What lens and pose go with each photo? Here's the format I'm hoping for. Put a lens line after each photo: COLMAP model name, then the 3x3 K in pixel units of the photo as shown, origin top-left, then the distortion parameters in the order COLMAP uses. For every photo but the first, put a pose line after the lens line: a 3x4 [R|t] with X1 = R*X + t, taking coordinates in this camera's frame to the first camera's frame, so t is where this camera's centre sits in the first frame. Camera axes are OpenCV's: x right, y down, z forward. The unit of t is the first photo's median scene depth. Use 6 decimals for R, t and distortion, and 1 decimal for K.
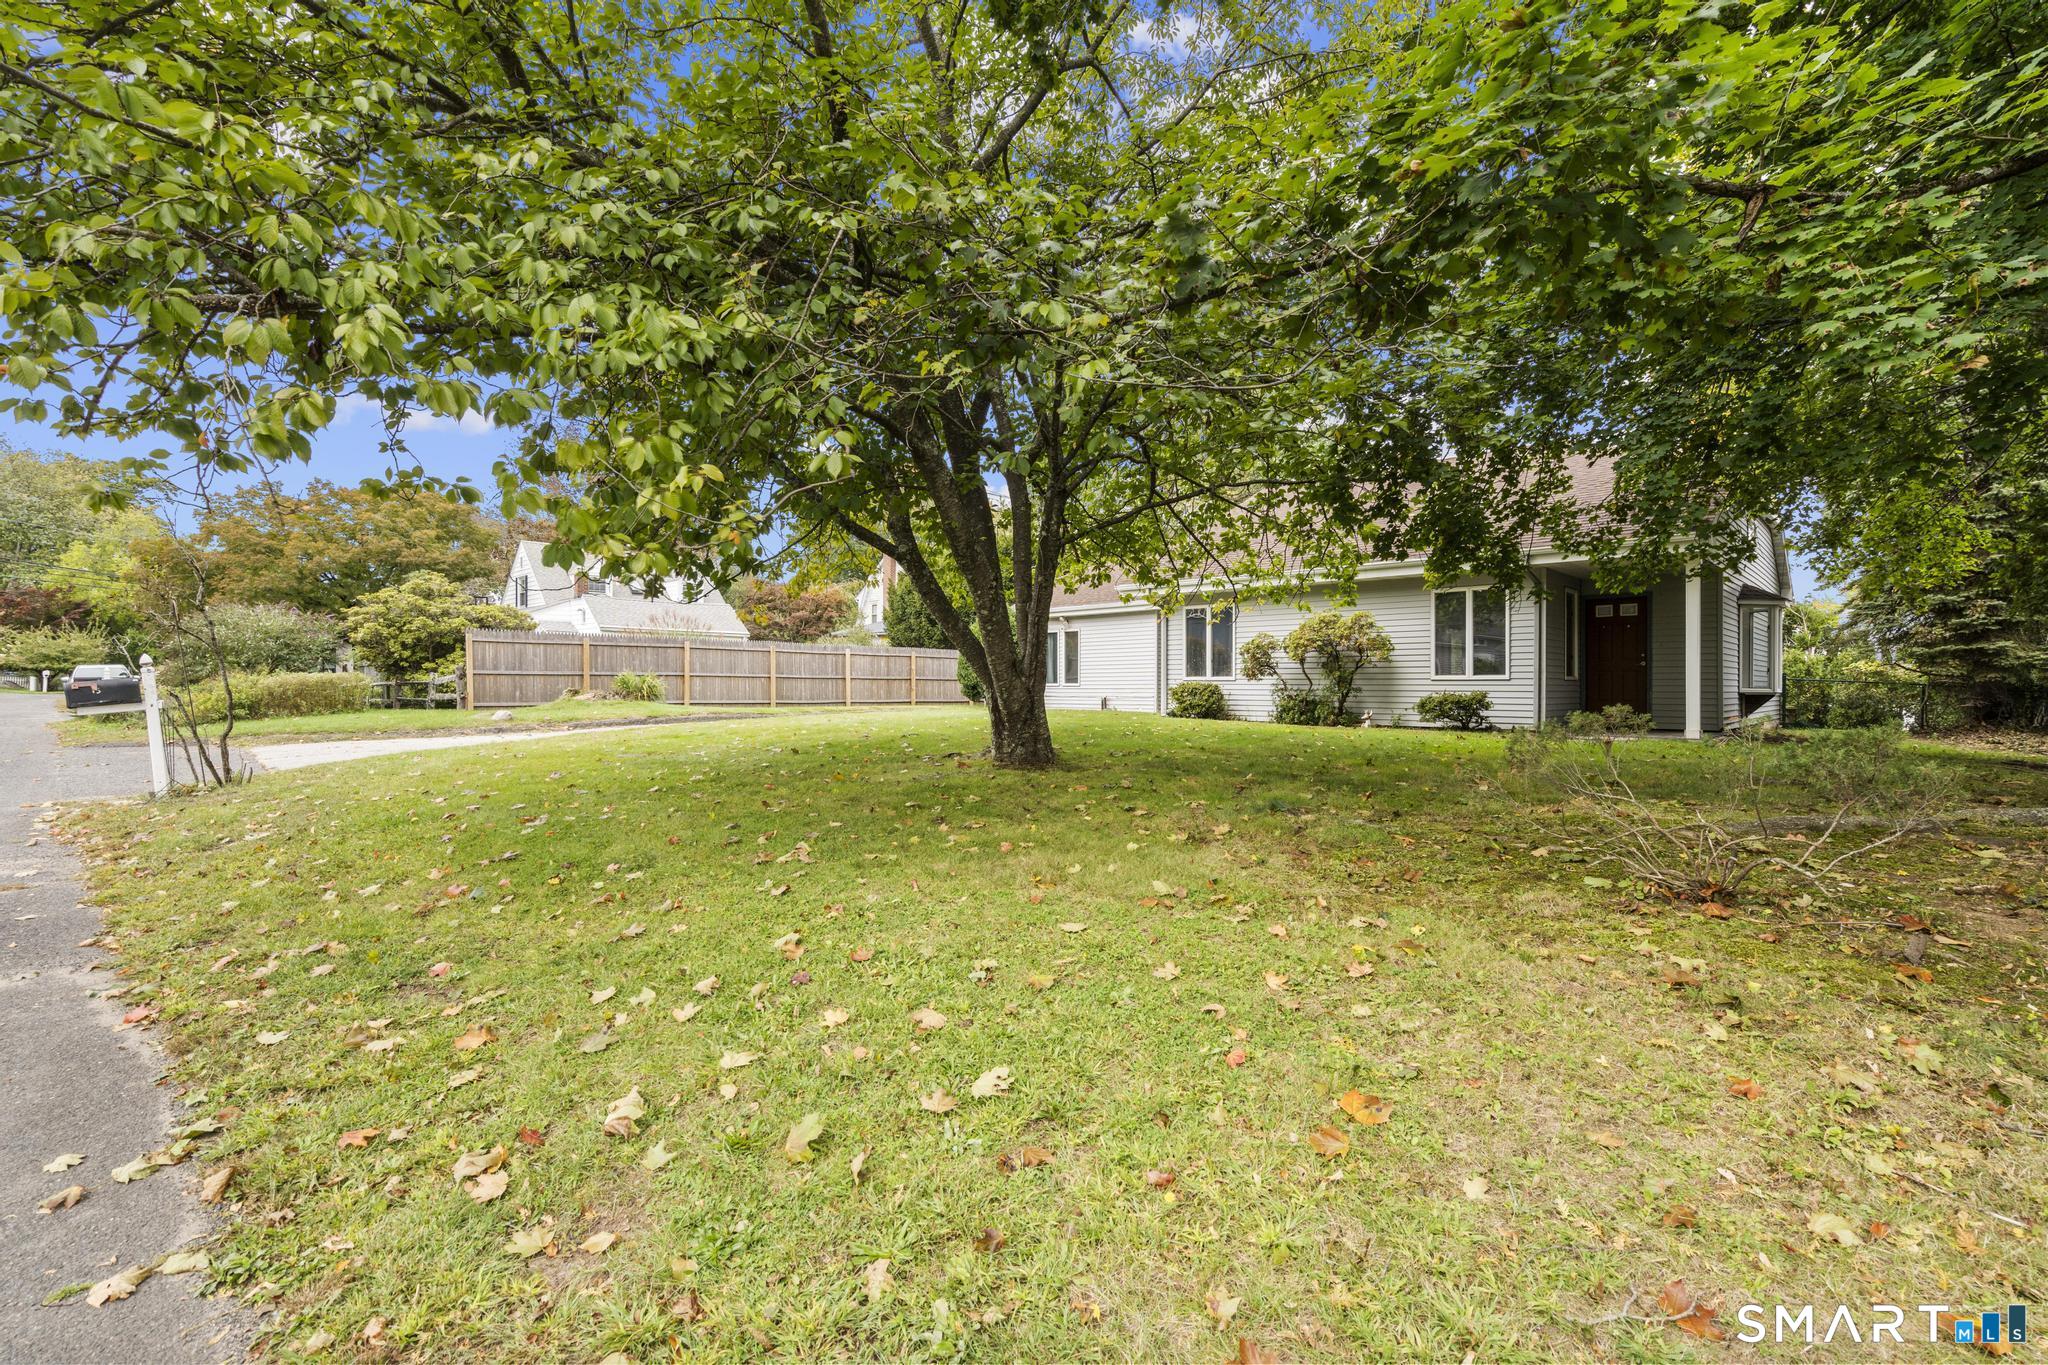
lens RADIAL K [[921.6, 0, 1026.1], [0, 921.6, 684.2], [0, 0, 1]] dist [-0.003572, 0.001908]
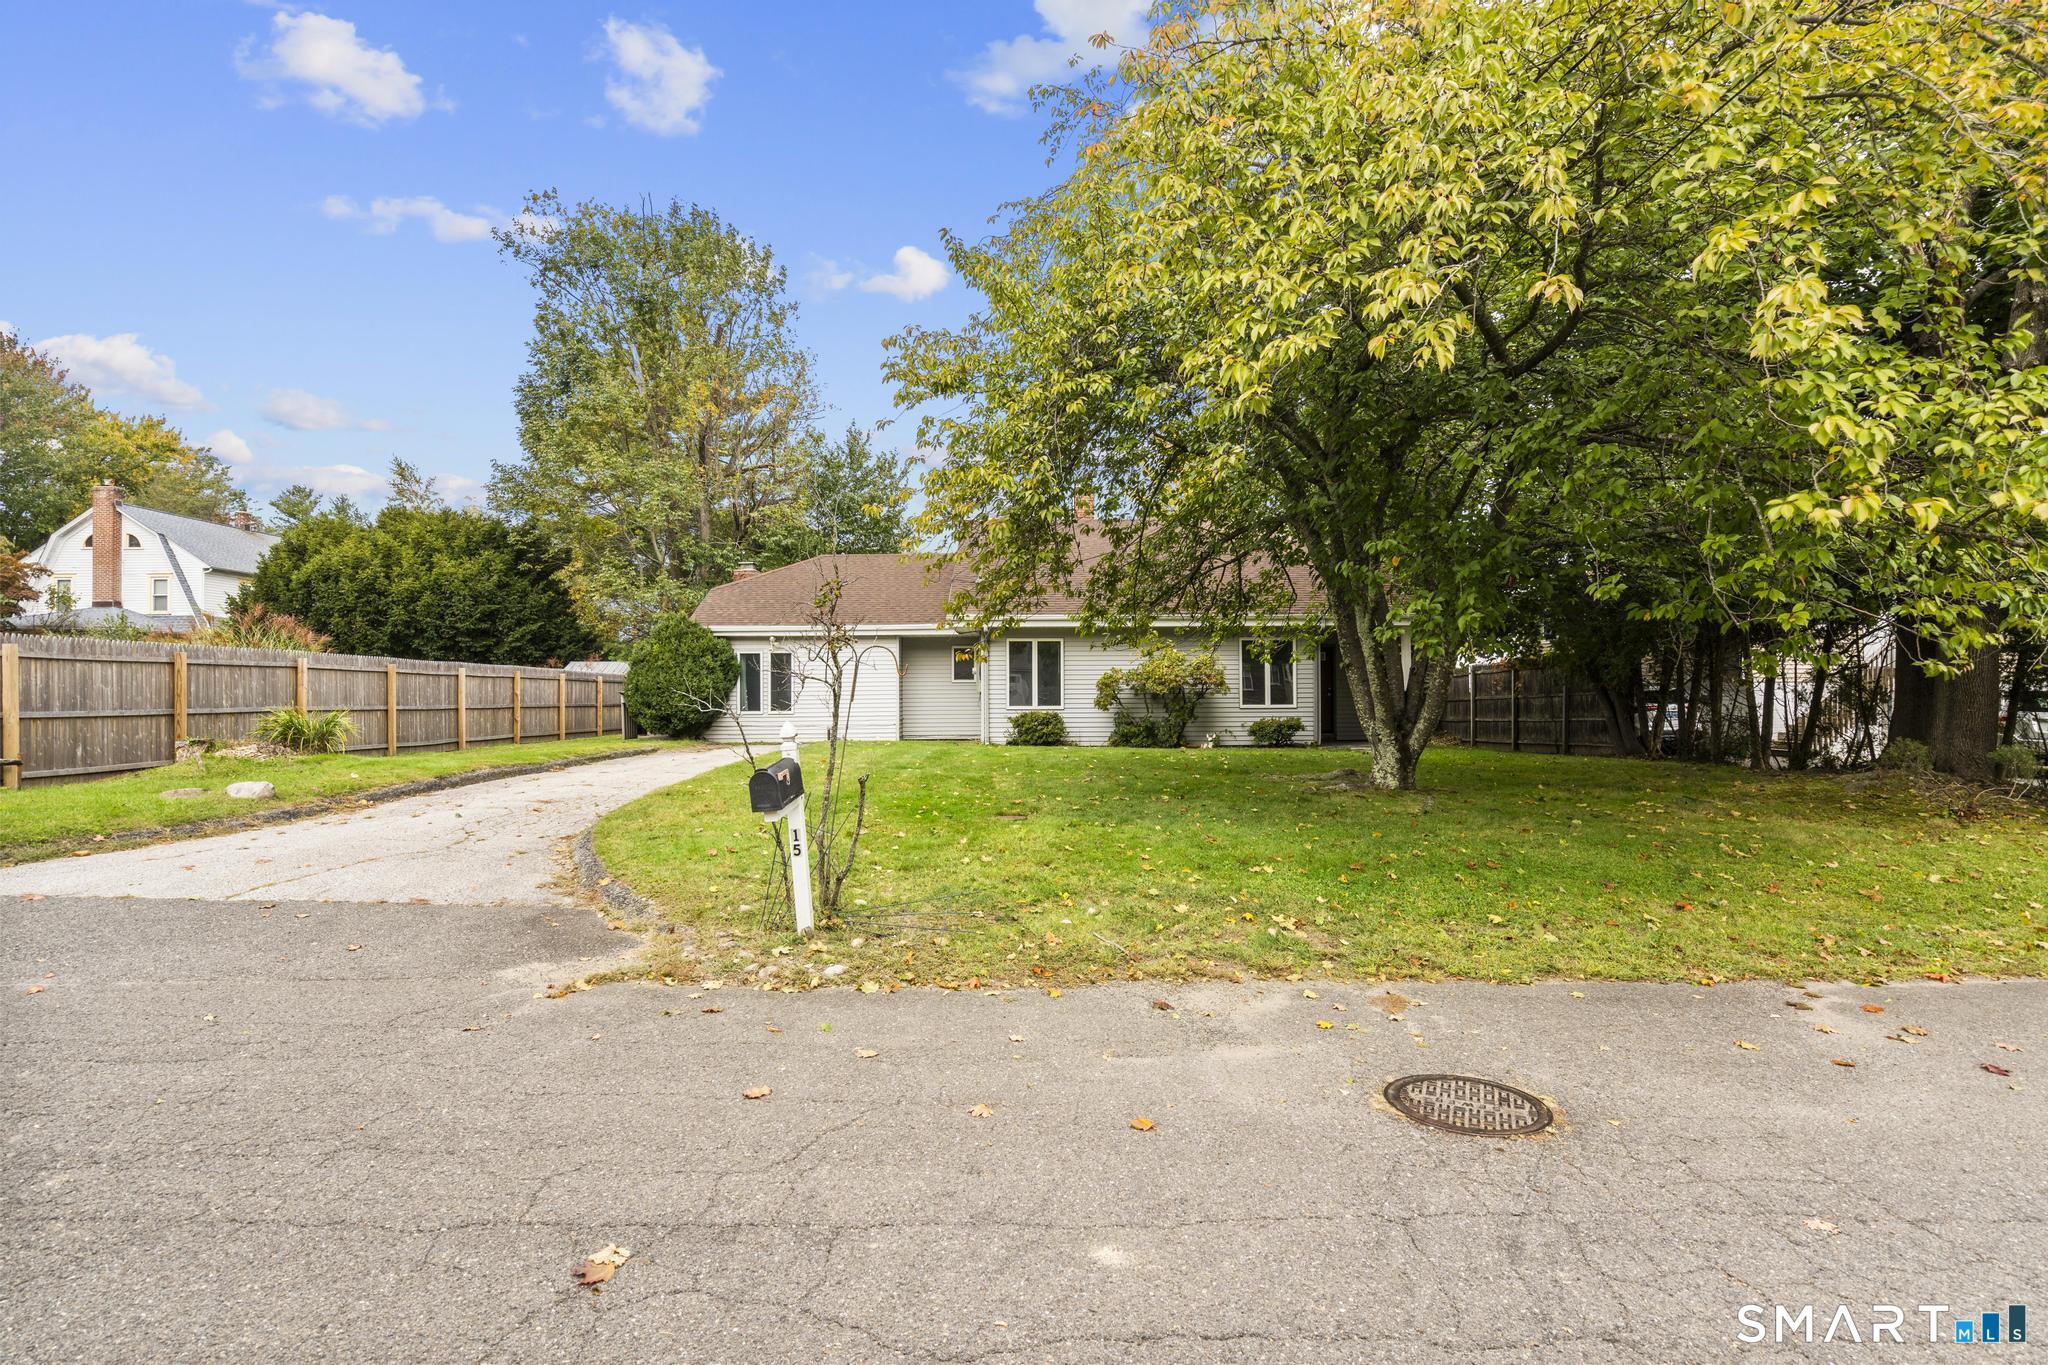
lens RADIAL K [[1051.8, 0, 1018.1], [0, 1051.8, 691.6], [0, 0, 1]] dist [0.001489, 0.000101]
pose [[0.712908, -0.003871, 0.701247, -0.663439], [0.005959, 0.999982, -0.000537, -0.023953], [-0.701232, 0.004562, 0.712918, 0.158926]]
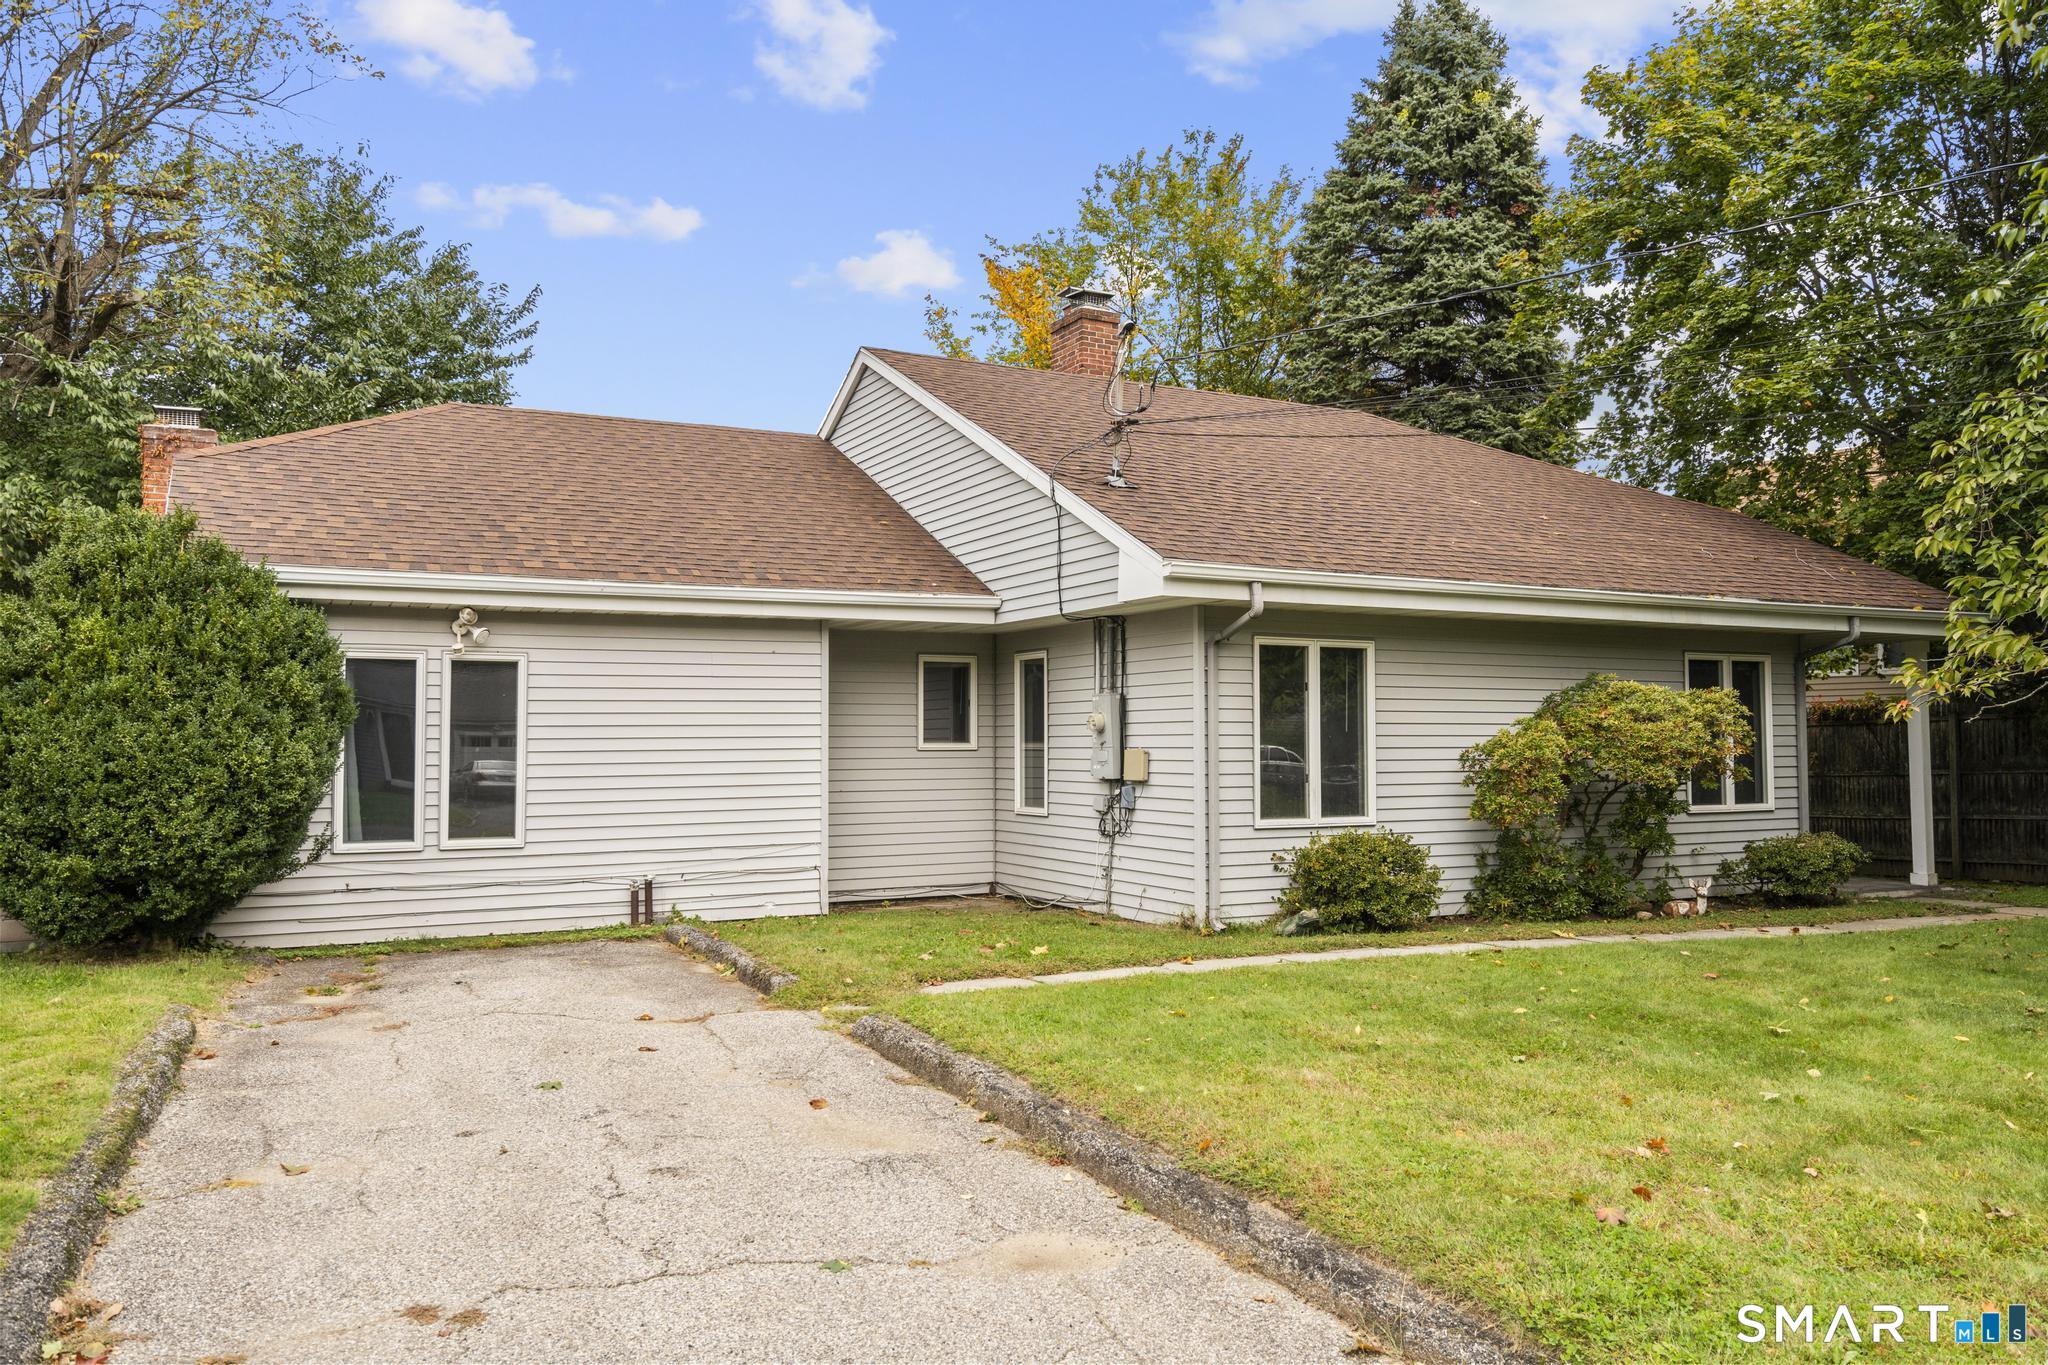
lens RADIAL K [[1519.4, 0, 1020.7], [0, 1519.4, 678.5], [0, 0, 1]] dist [0.001971, -0.003601]
pose [[0.319210, 0.038301, 0.946910, -0.464934], [0.001845, 0.999156, -0.041037, -0.041904], [-0.947682, 0.014847, 0.318870, 0.918781]]
